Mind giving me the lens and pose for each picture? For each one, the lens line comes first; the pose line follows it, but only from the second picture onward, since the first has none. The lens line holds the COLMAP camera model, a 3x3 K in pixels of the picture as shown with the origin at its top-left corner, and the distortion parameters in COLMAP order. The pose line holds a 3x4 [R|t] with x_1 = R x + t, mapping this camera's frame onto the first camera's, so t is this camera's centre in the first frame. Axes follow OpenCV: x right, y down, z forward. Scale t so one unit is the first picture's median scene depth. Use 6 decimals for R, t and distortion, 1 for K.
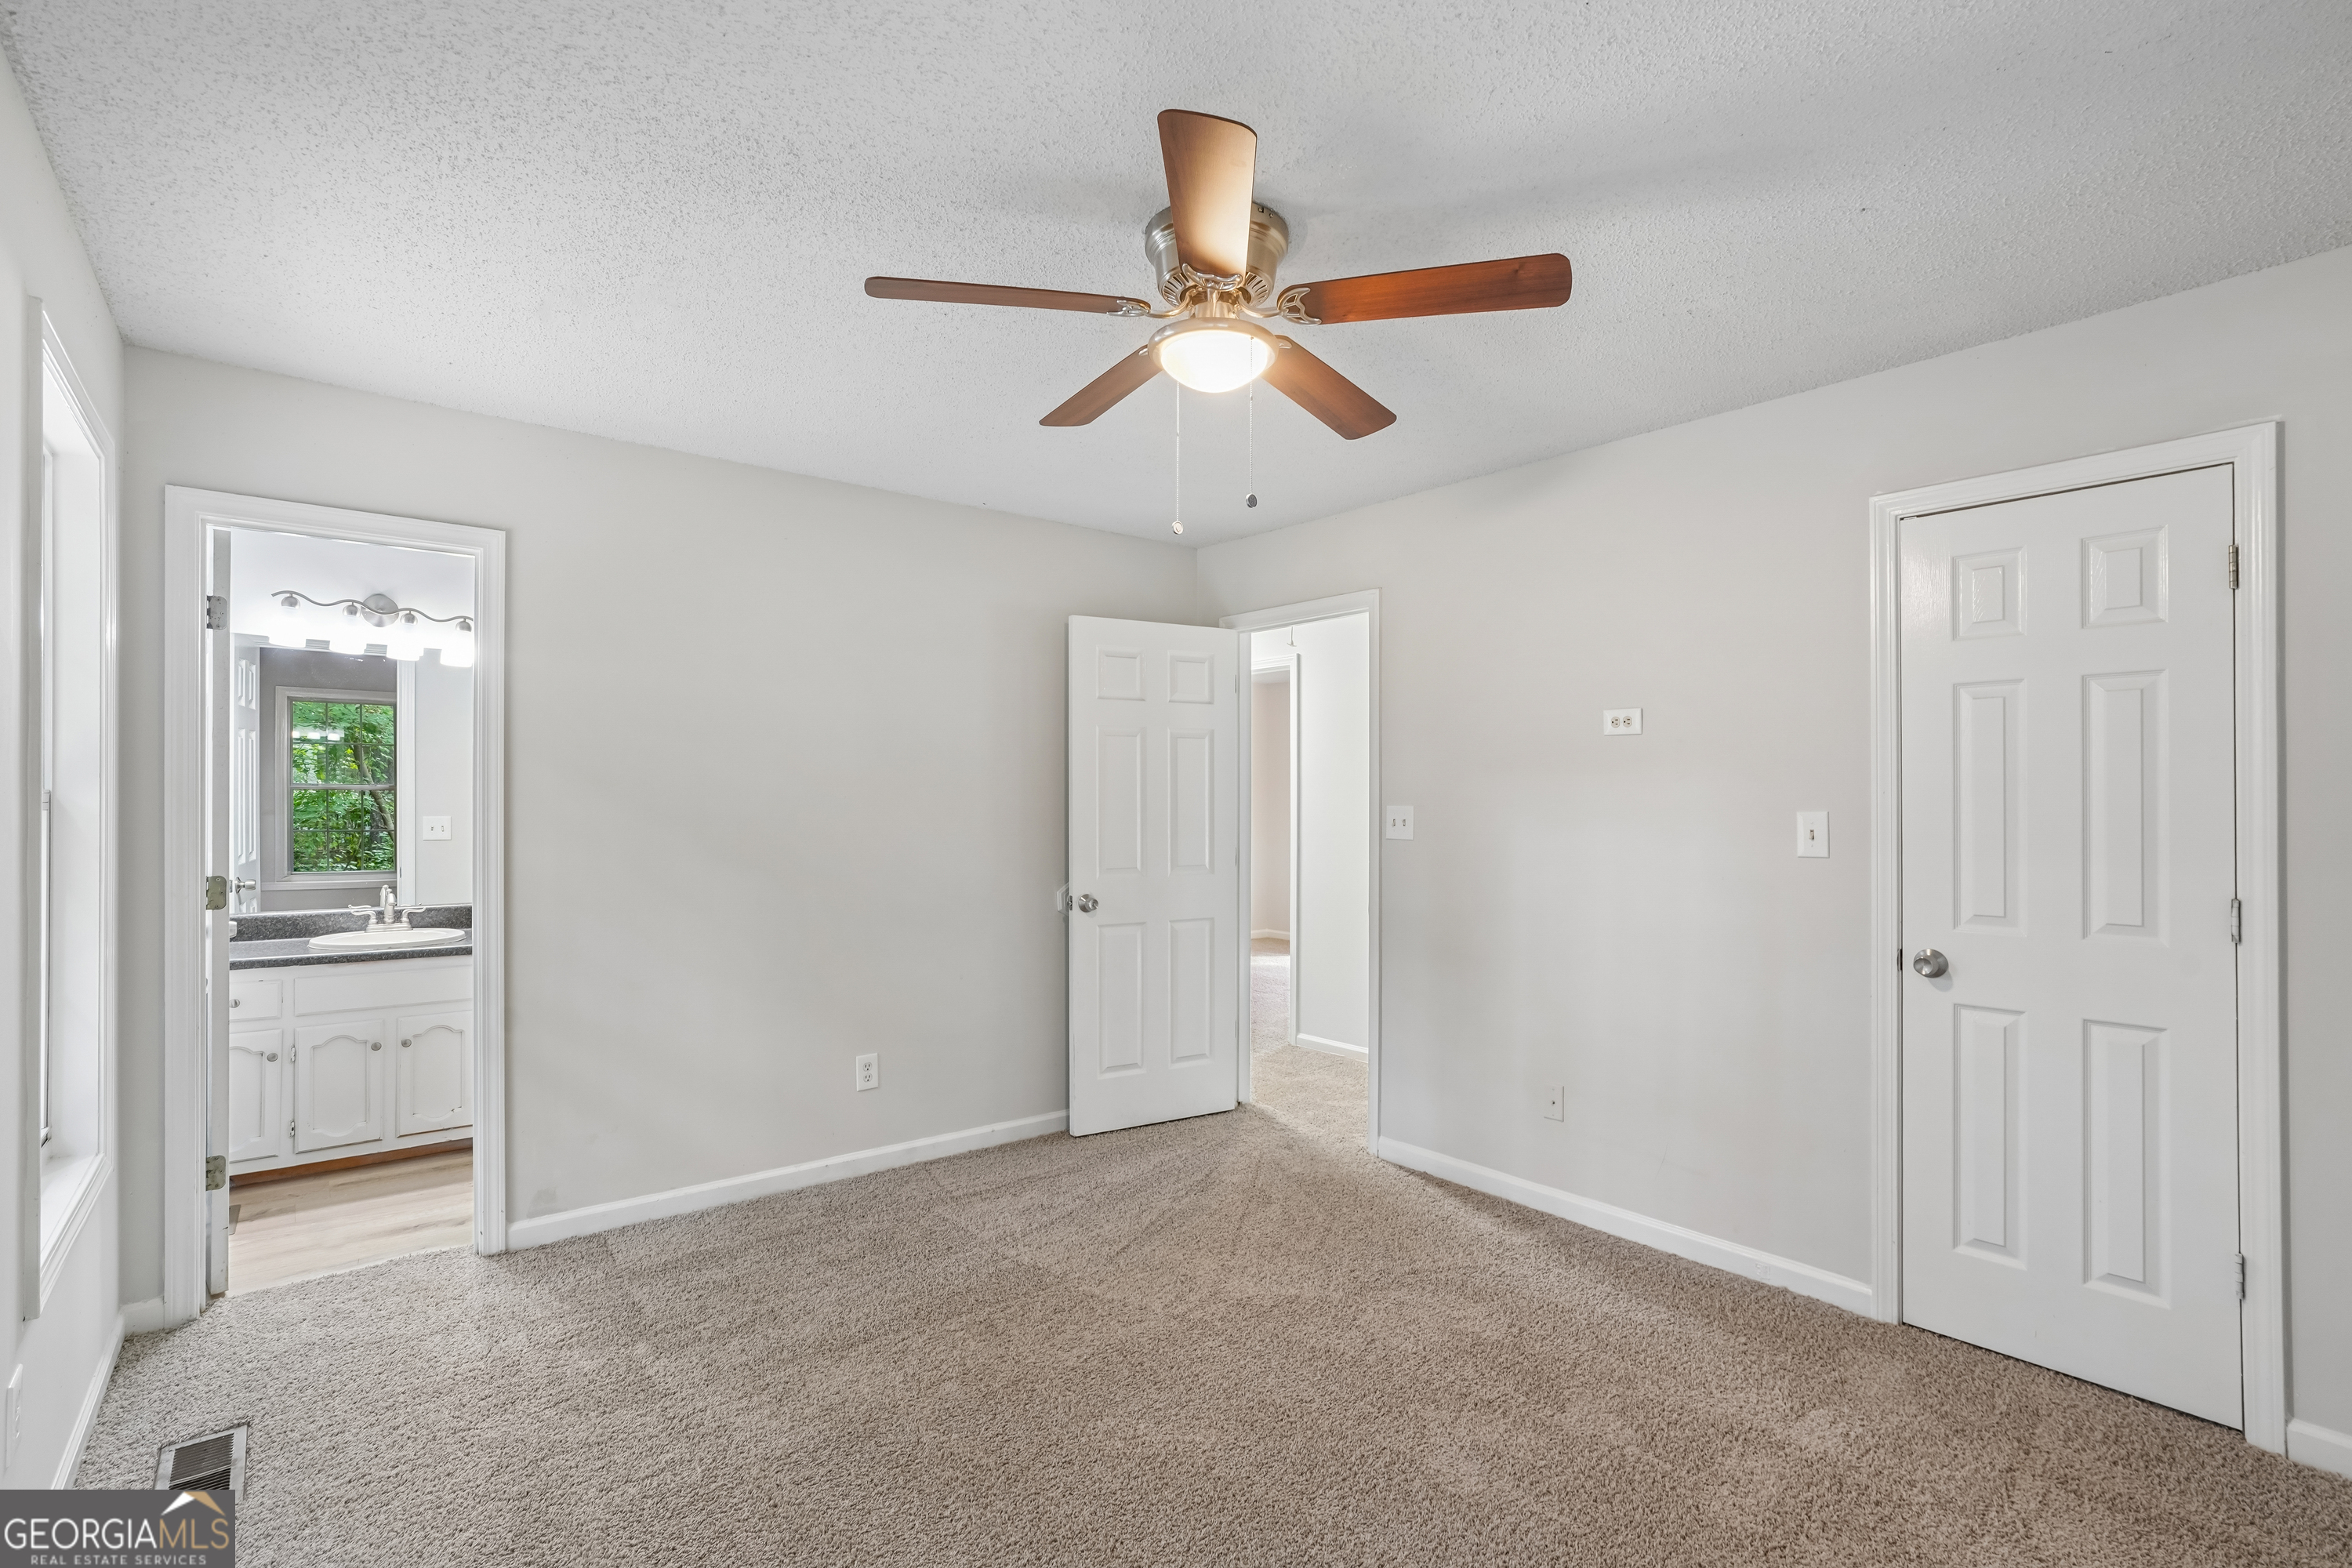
lens RADIAL K [[1068.7, 0, 1169.8], [0, 1068.7, 813.5], [0, 0, 1]] dist [-0.013720, 0.000664]
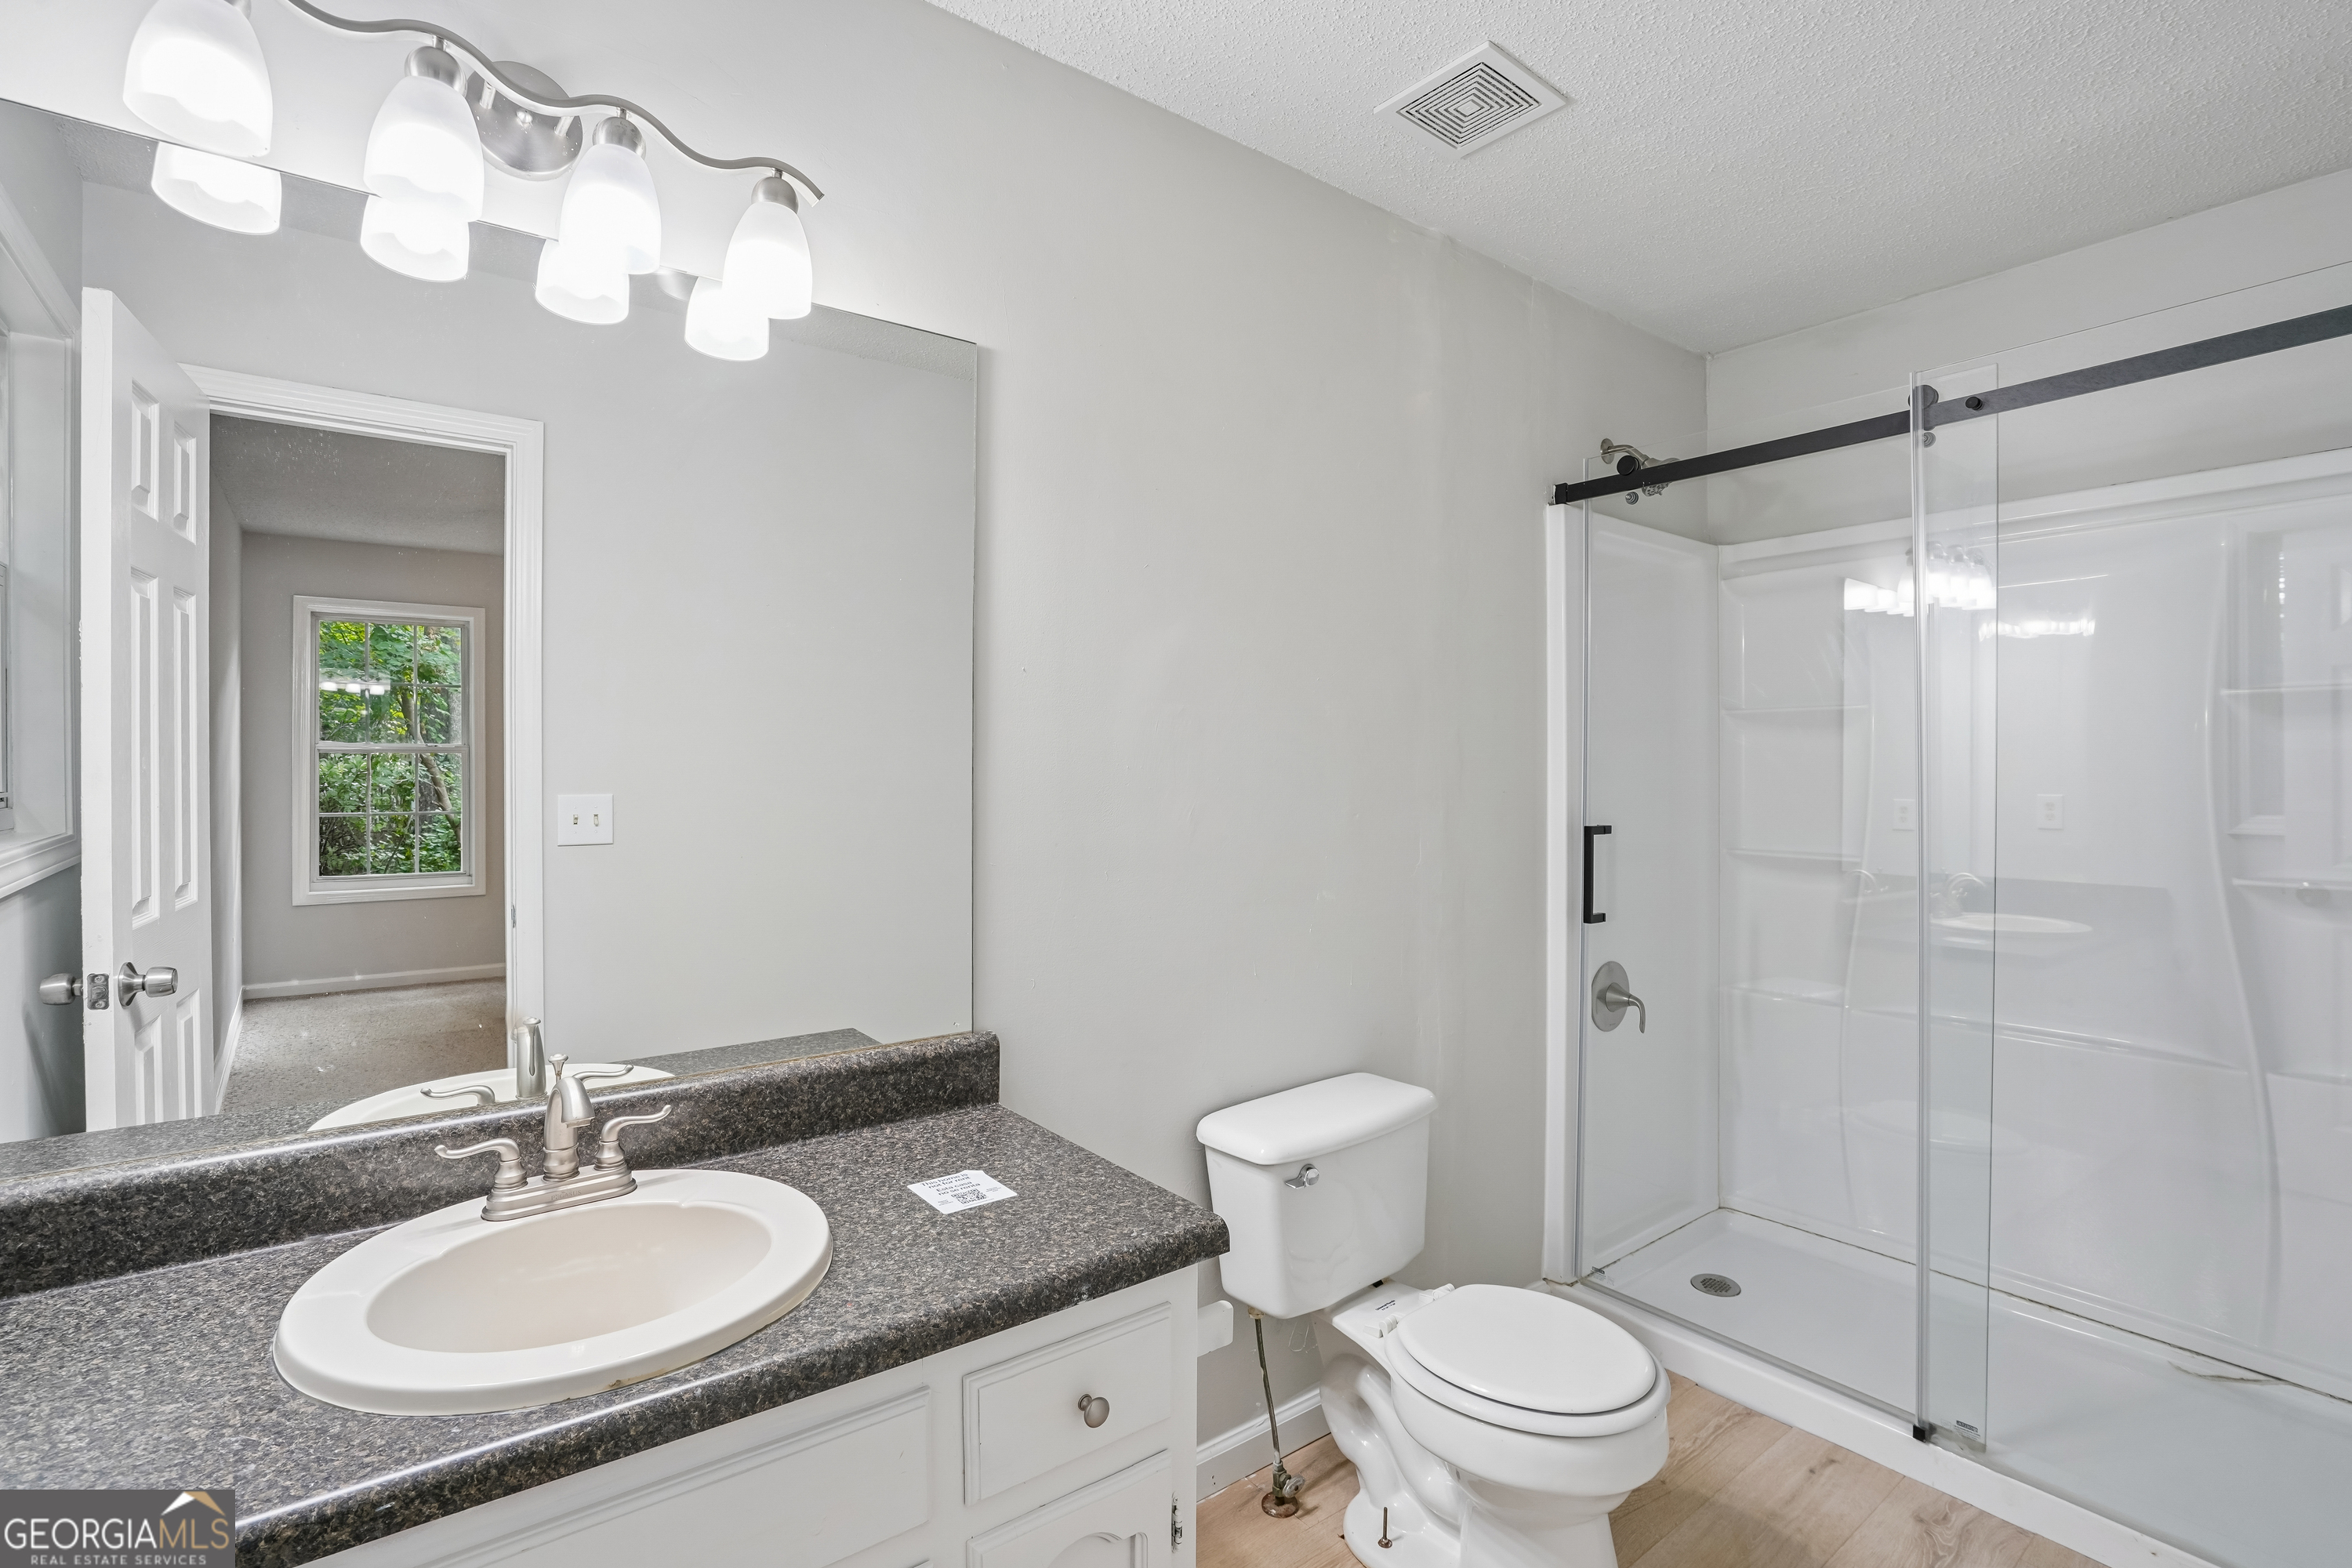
lens RADIAL K [[1094.5, 0, 1170.2], [0, 1094.5, 772.0], [0, 0, 1]] dist [-0.057903, 0.024612]
pose [[0.999510, -0.010267, -0.029577, -0.198552], [0.010085, 0.999929, -0.006320, -0.000722], [0.029640, 0.006019, 0.999543, 0.252465]]
